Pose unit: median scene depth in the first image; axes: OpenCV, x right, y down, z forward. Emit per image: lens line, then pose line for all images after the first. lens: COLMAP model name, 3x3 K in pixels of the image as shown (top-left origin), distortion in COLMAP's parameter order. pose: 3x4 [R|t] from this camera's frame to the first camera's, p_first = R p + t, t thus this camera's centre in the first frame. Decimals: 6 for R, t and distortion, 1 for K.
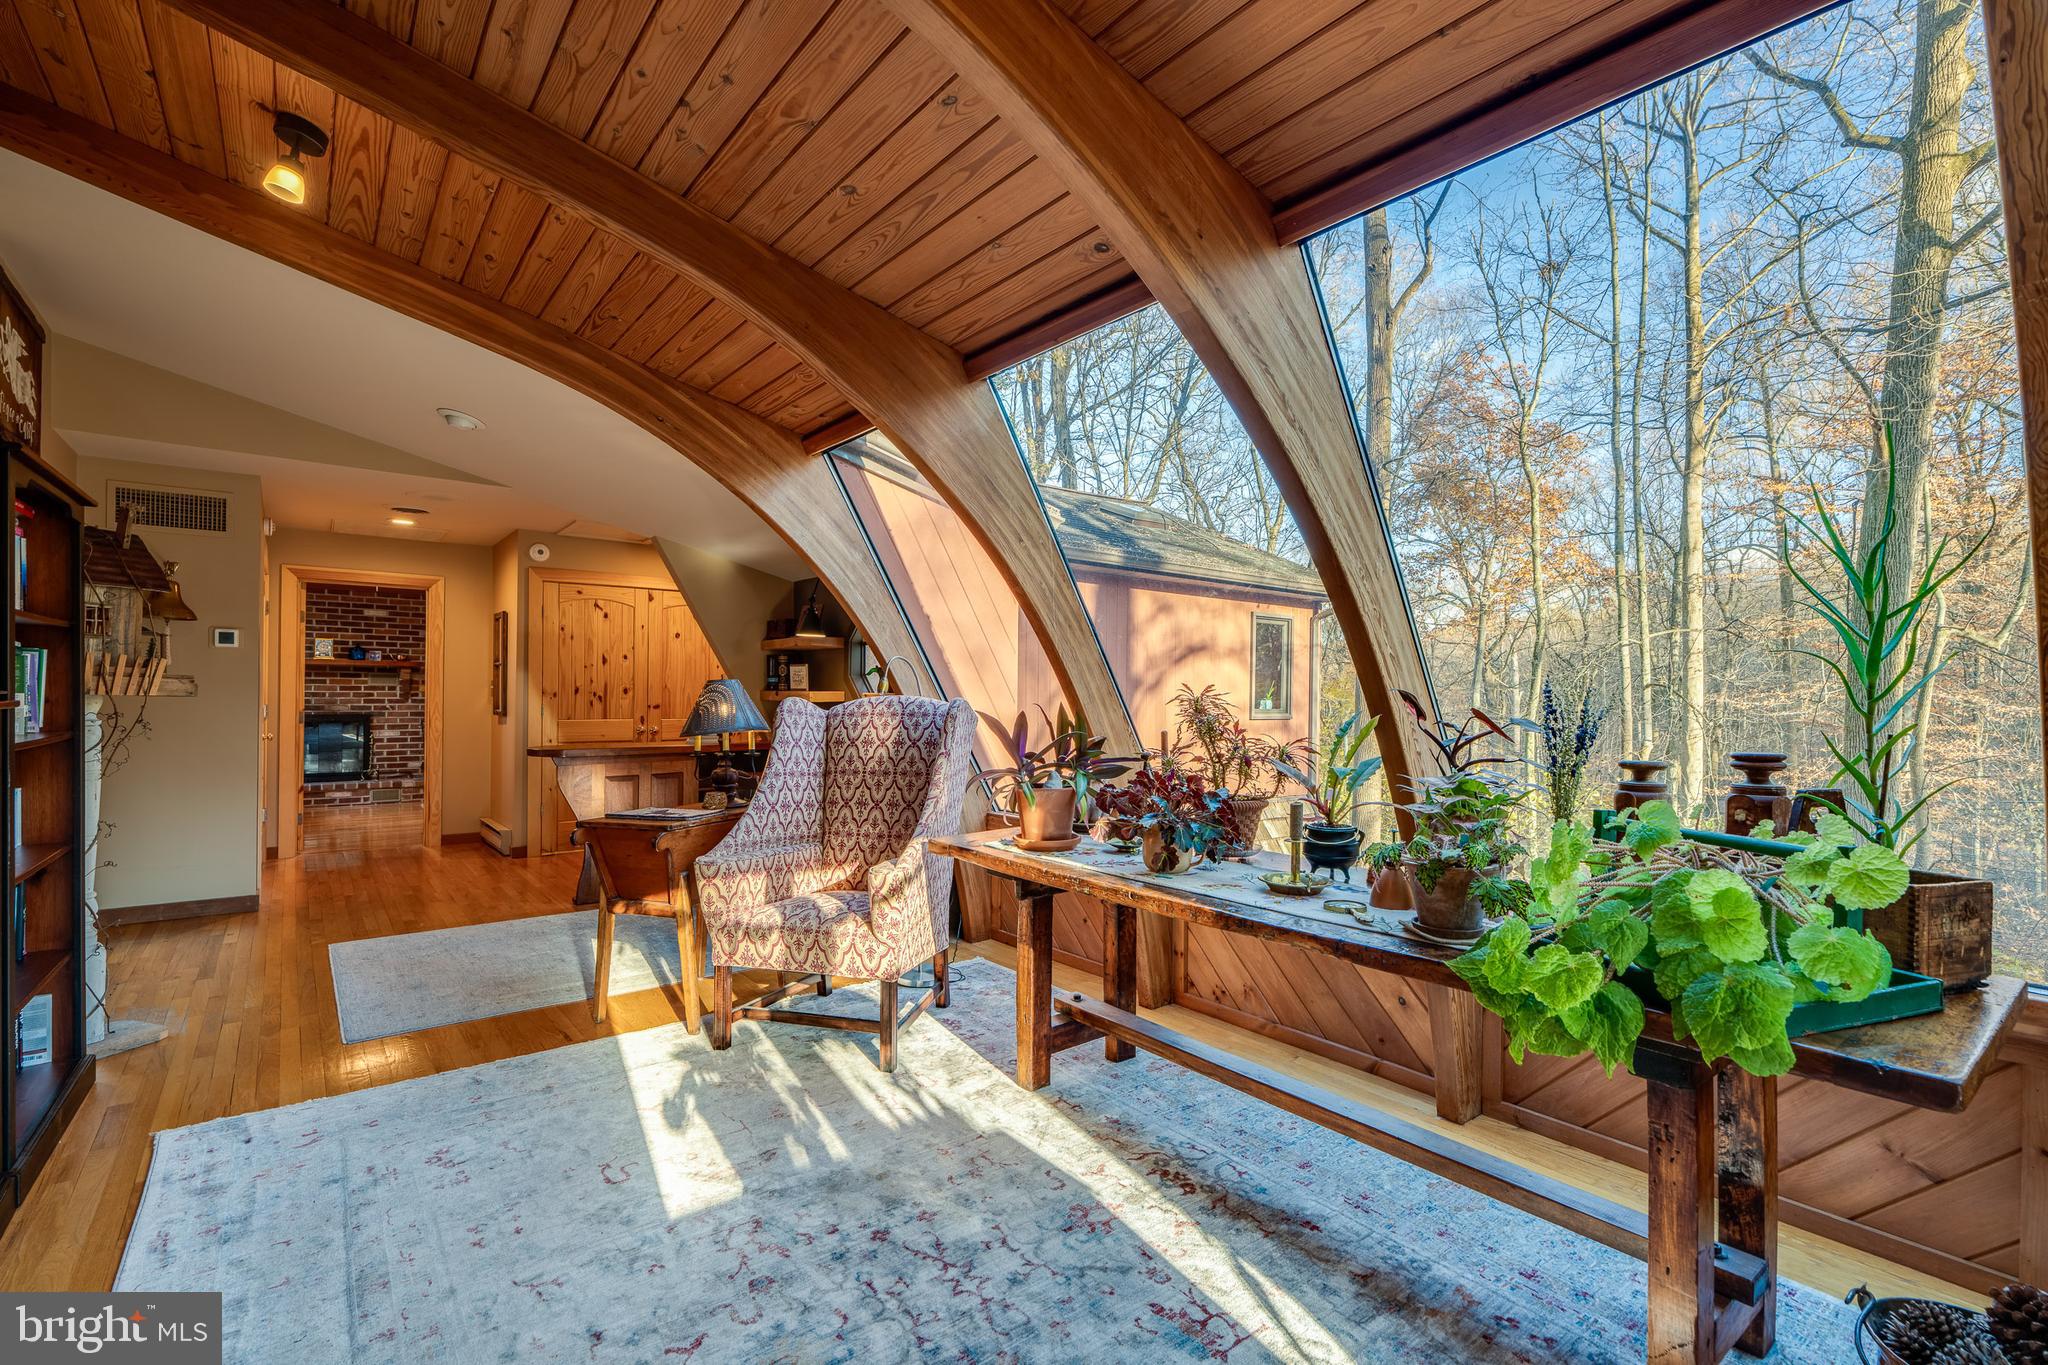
lens RADIAL K [[923.5, 0, 1024.0], [0, 923.5, 682.5], [0, 0, 1]] dist [-0.000597, 0.000371]
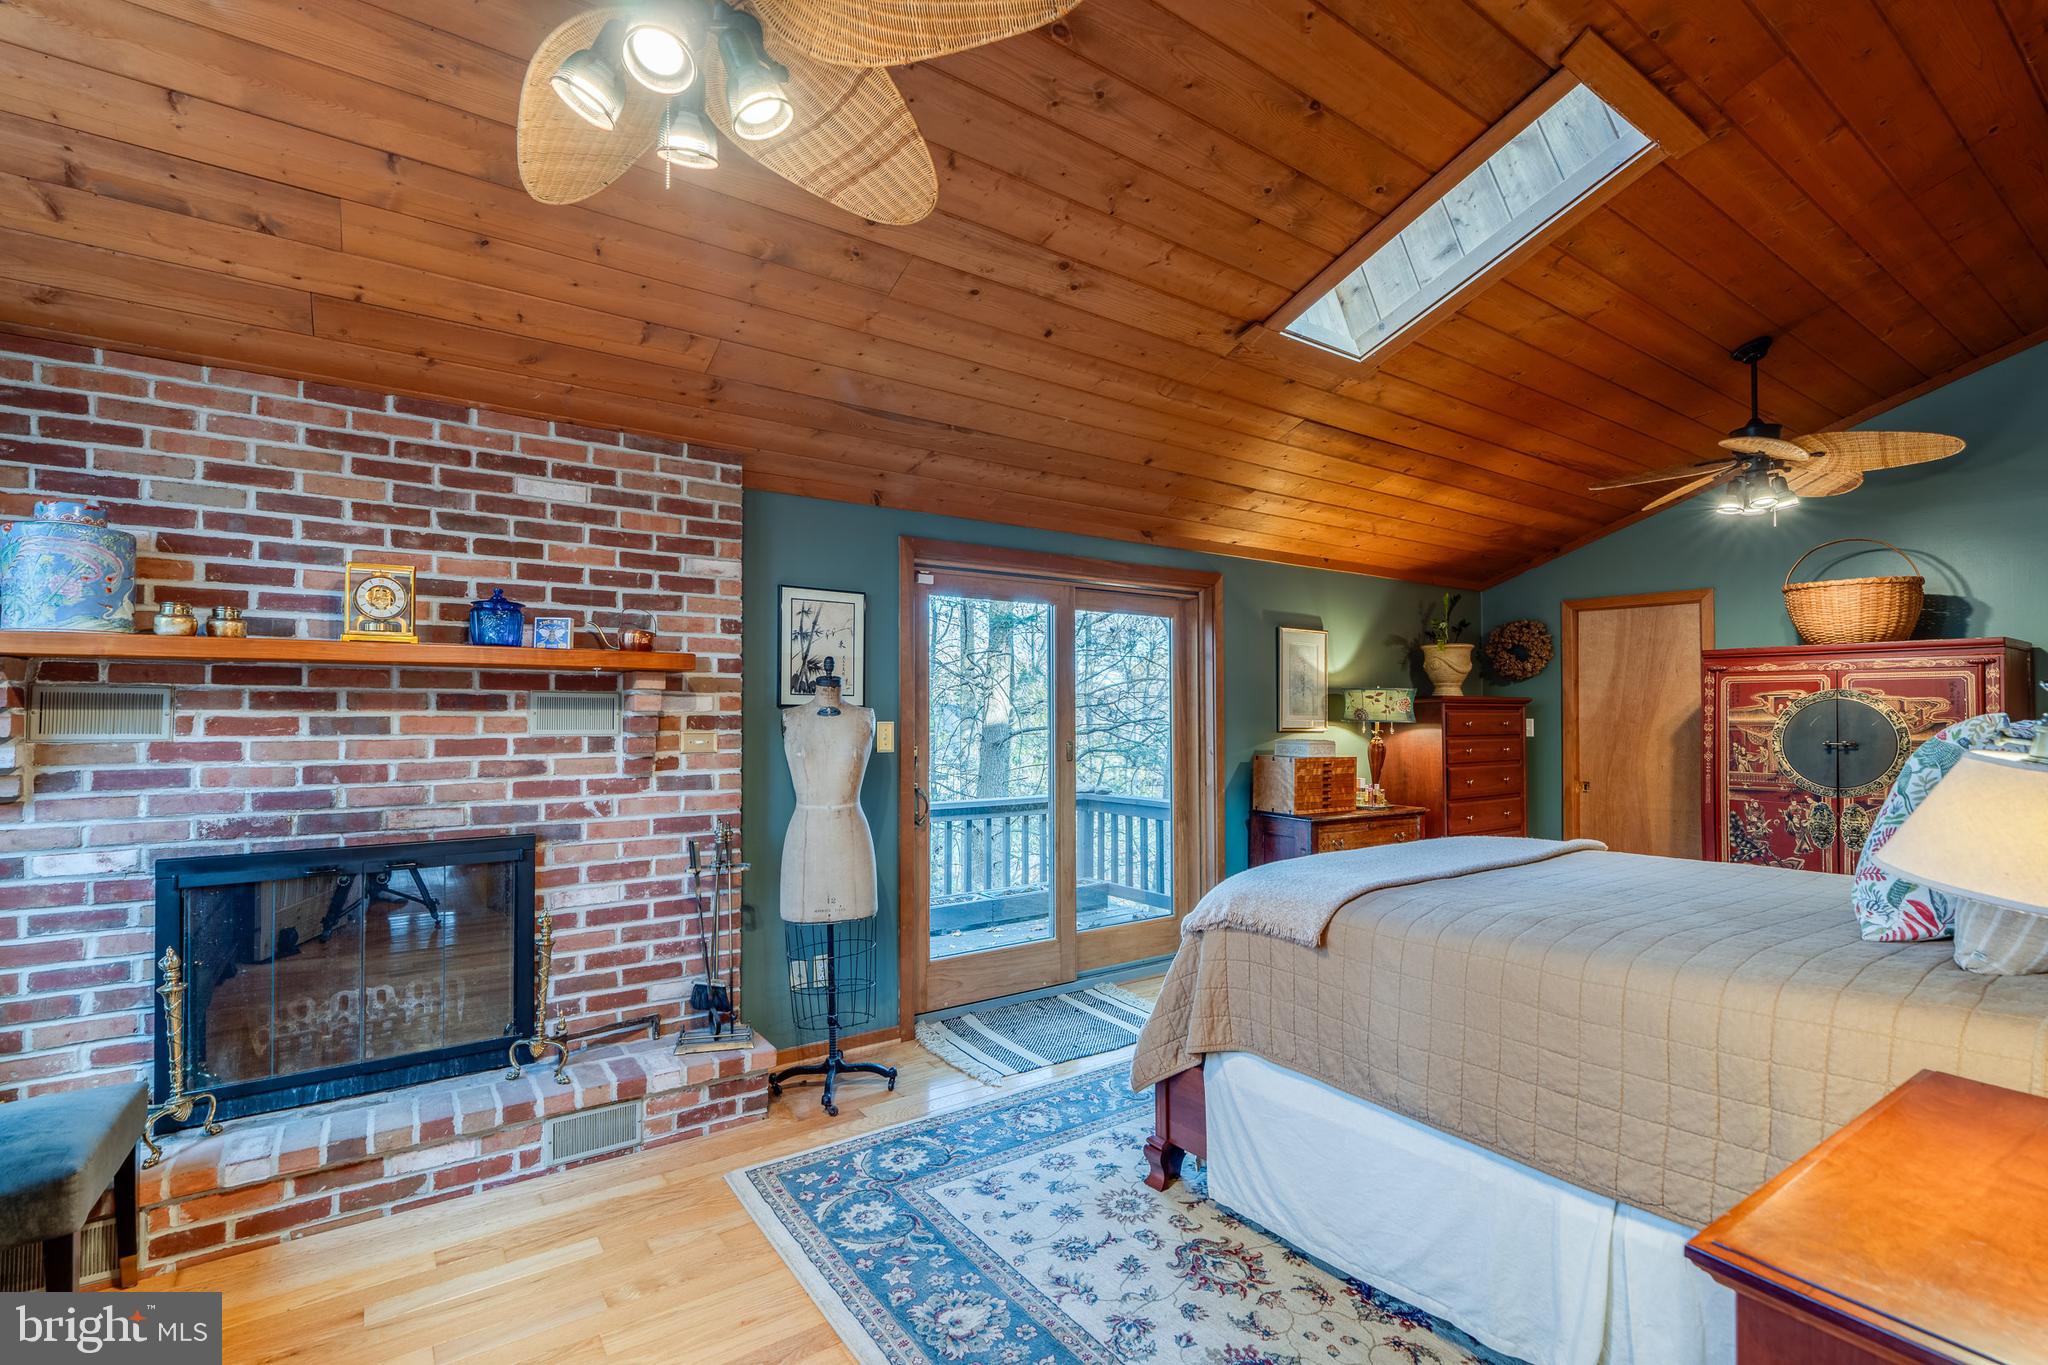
lens RADIAL K [[924.8, 0, 1030.6], [0, 924.8, 698.6], [0, 0, 1]] dist [-0.000310, 0.000120]
pose [[0.998432, -0.010235, -0.055043, -0.541902], [0.009446, 0.999849, -0.014582, -0.002966], [0.055184, 0.014040, 0.998377, 0.725100]]
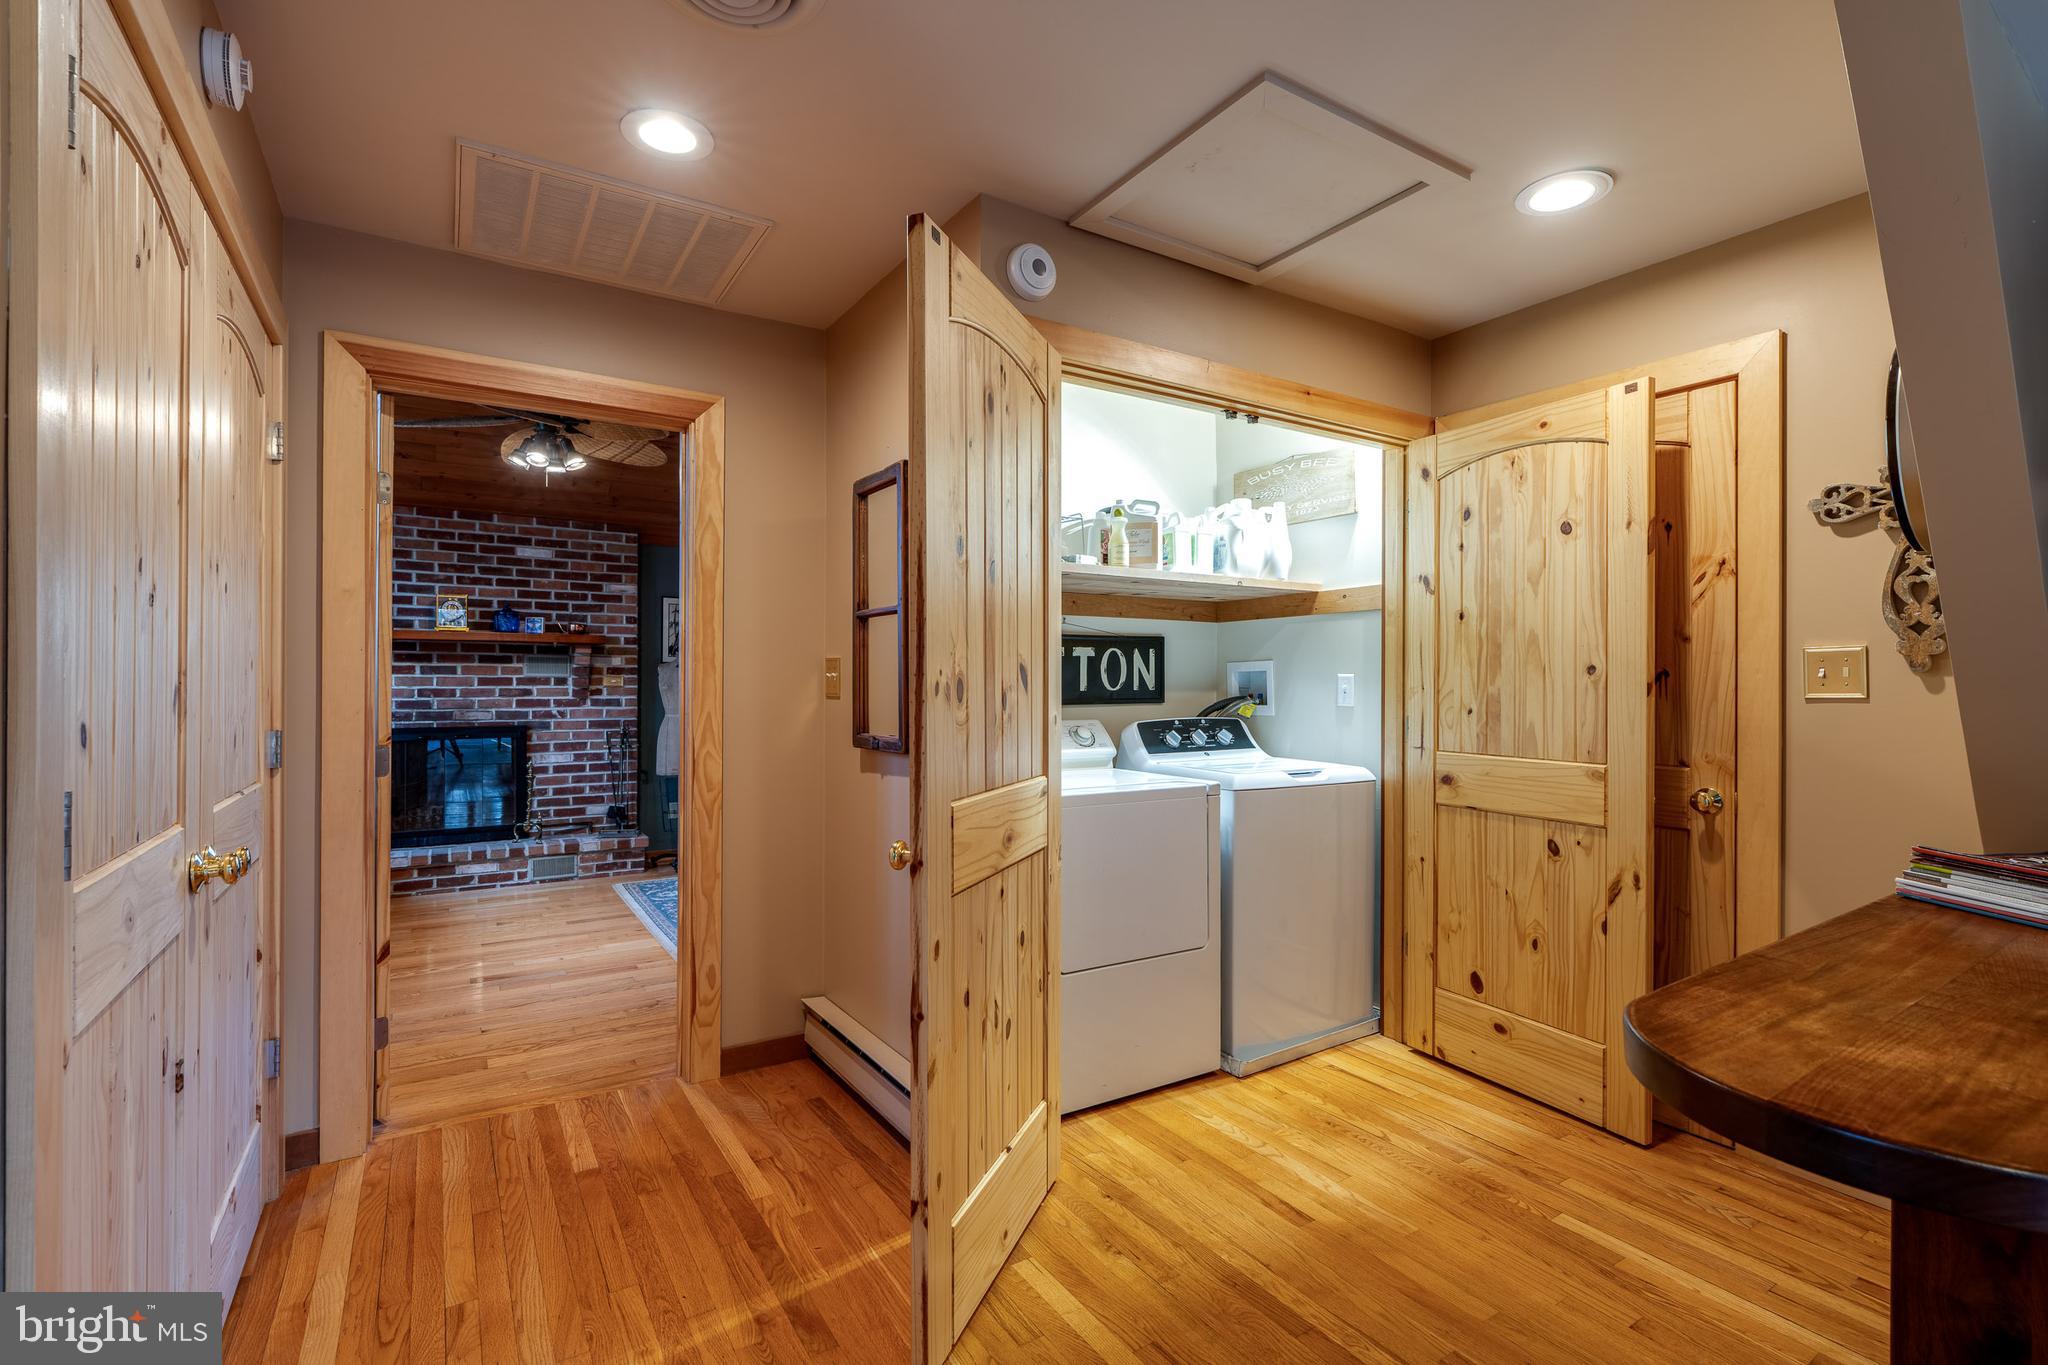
lens RADIAL K [[923.5, 0, 1024.0], [0, 923.5, 682.5], [0, 0, 1]] dist [-0.000597, 0.000371]
pose [[0.994583, -0.001948, -0.103931, -0.338008], [0.002623, 0.999976, 0.006357, 0.004162], [0.103916, -0.006596, 0.994564, 0.456440]]
